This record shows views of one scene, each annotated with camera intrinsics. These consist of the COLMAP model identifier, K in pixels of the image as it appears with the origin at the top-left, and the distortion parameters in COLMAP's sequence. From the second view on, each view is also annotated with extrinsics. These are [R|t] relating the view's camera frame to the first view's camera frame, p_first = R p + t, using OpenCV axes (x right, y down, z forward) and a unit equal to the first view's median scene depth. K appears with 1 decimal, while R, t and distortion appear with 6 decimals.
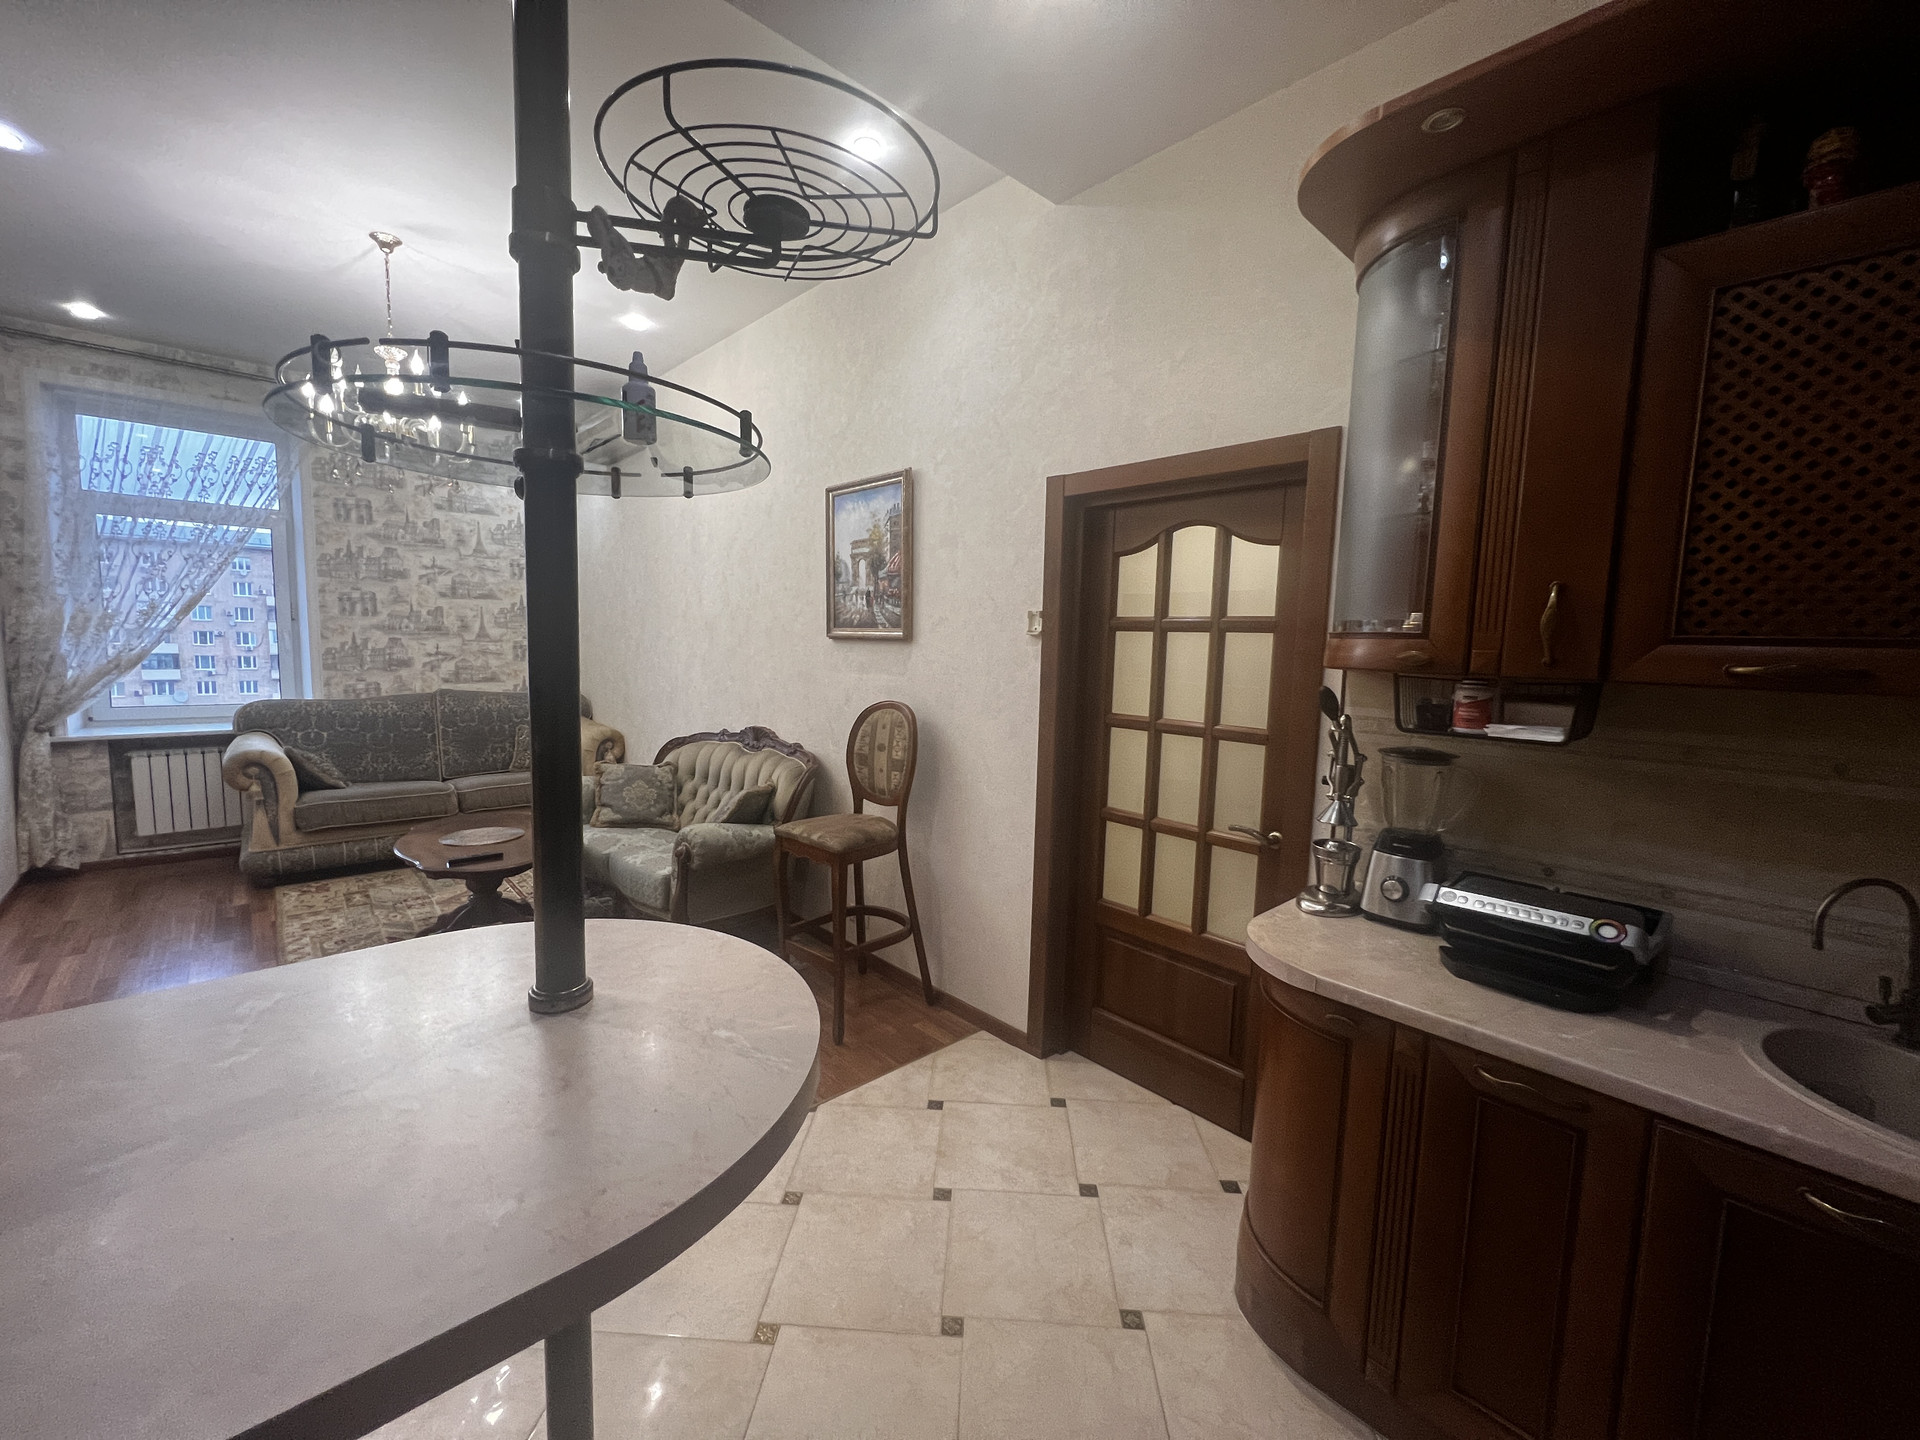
lens RADIAL K [[774.6, 0, 952.1], [0, 774.6, 721.2], [0, 0, 1]] dist [-0.000124, -0.000264]
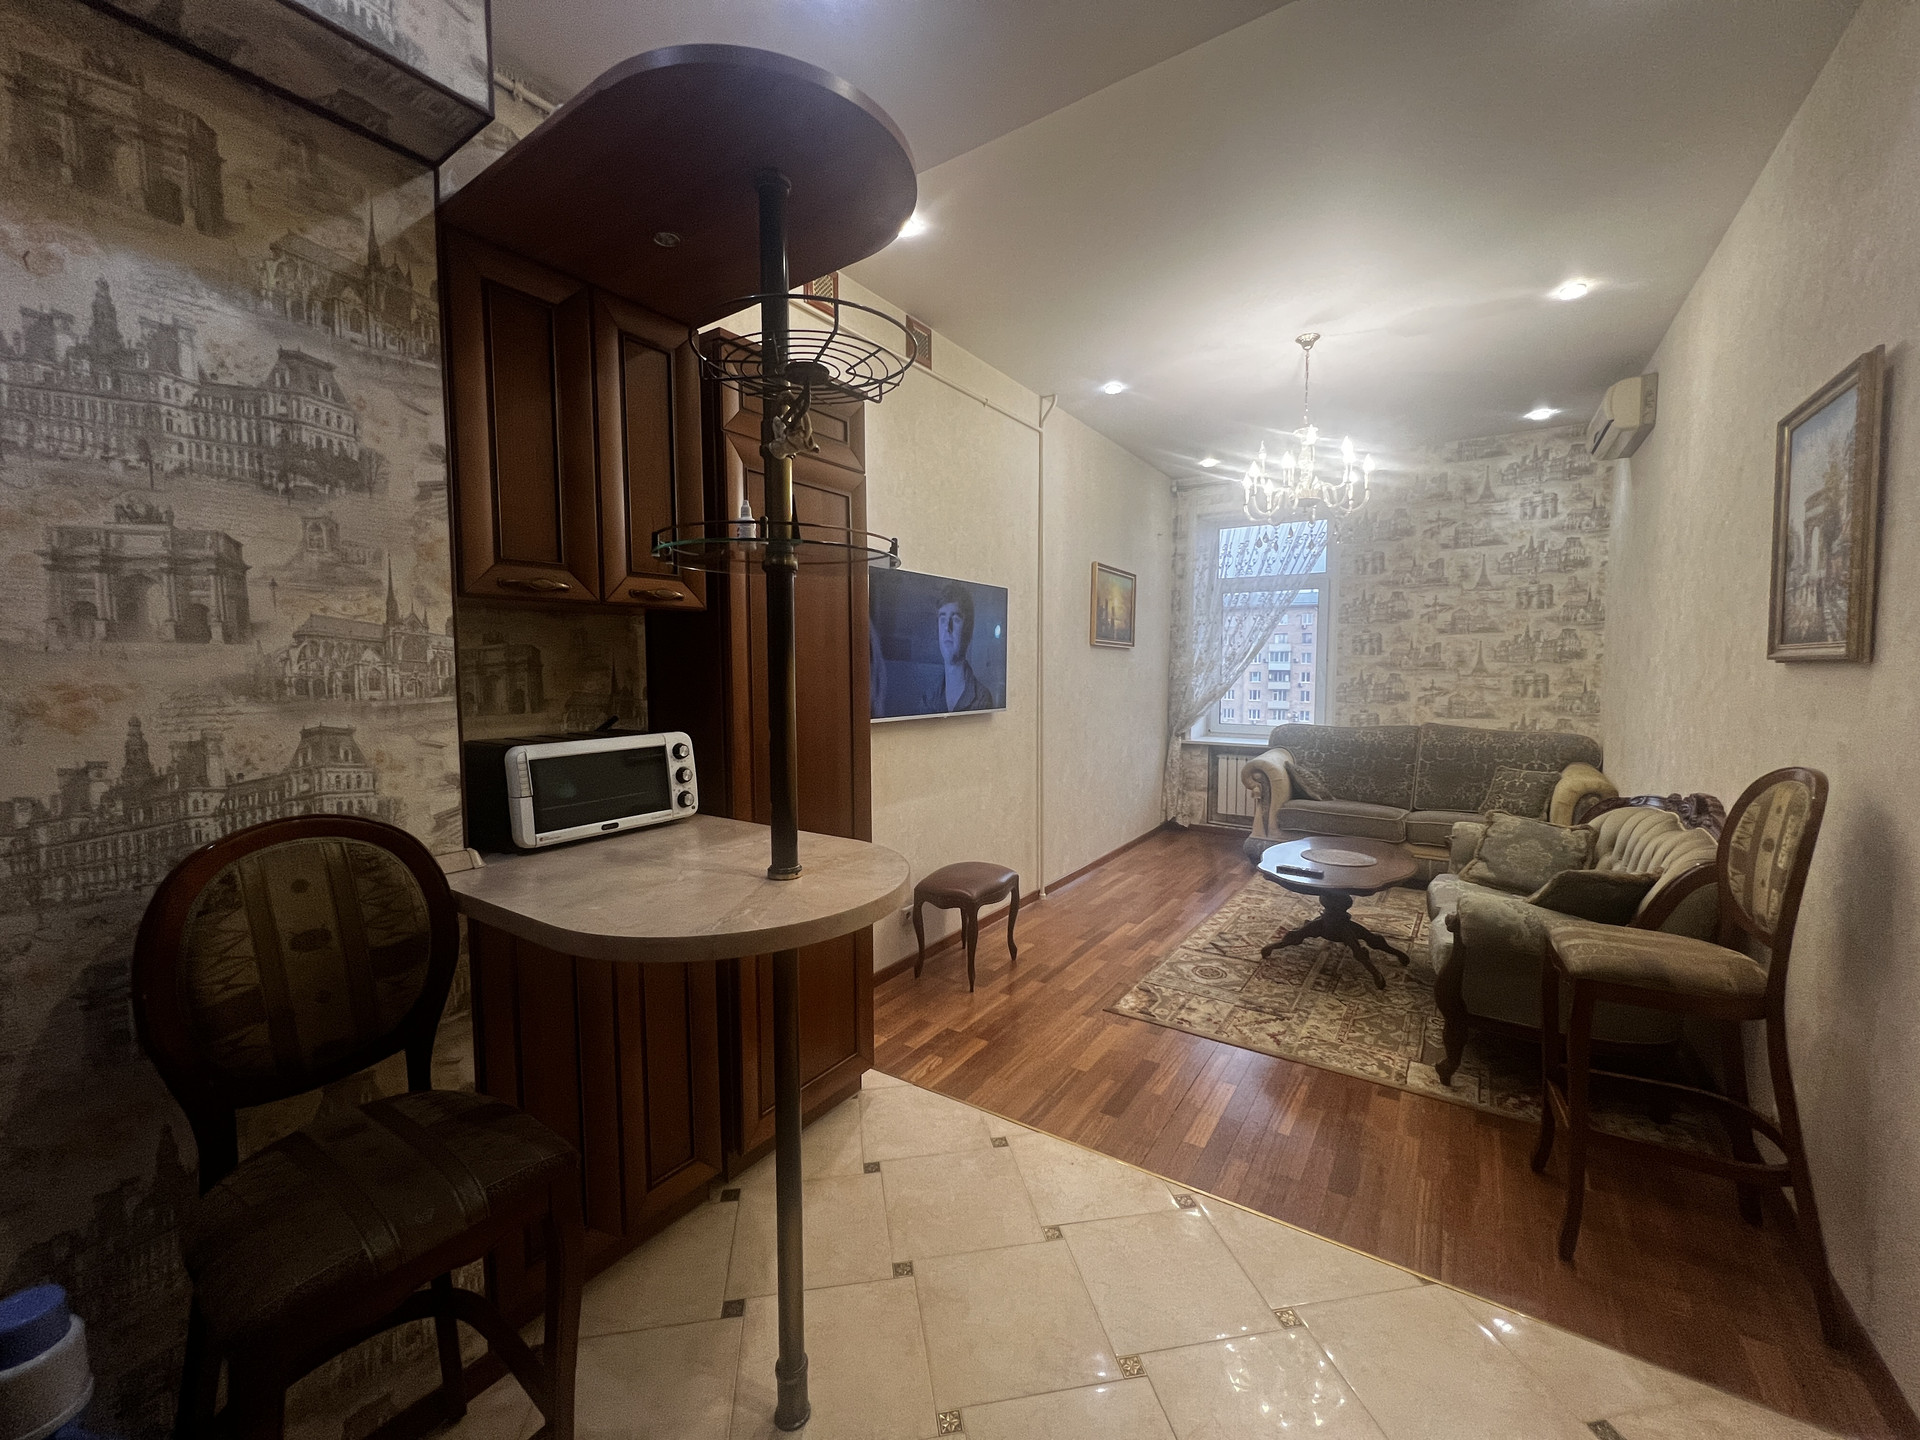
lens RADIAL K [[774.6, 0, 957.0], [0, 774.6, 720.8], [0, 0, 1]] dist [-0.000124, -0.000264]
pose [[0.224460, 0.044092, -0.973485, 0.248107], [-0.093919, 0.995304, 0.023424, -0.011231], [0.969947, 0.086171, 0.227547, 0.192391]]
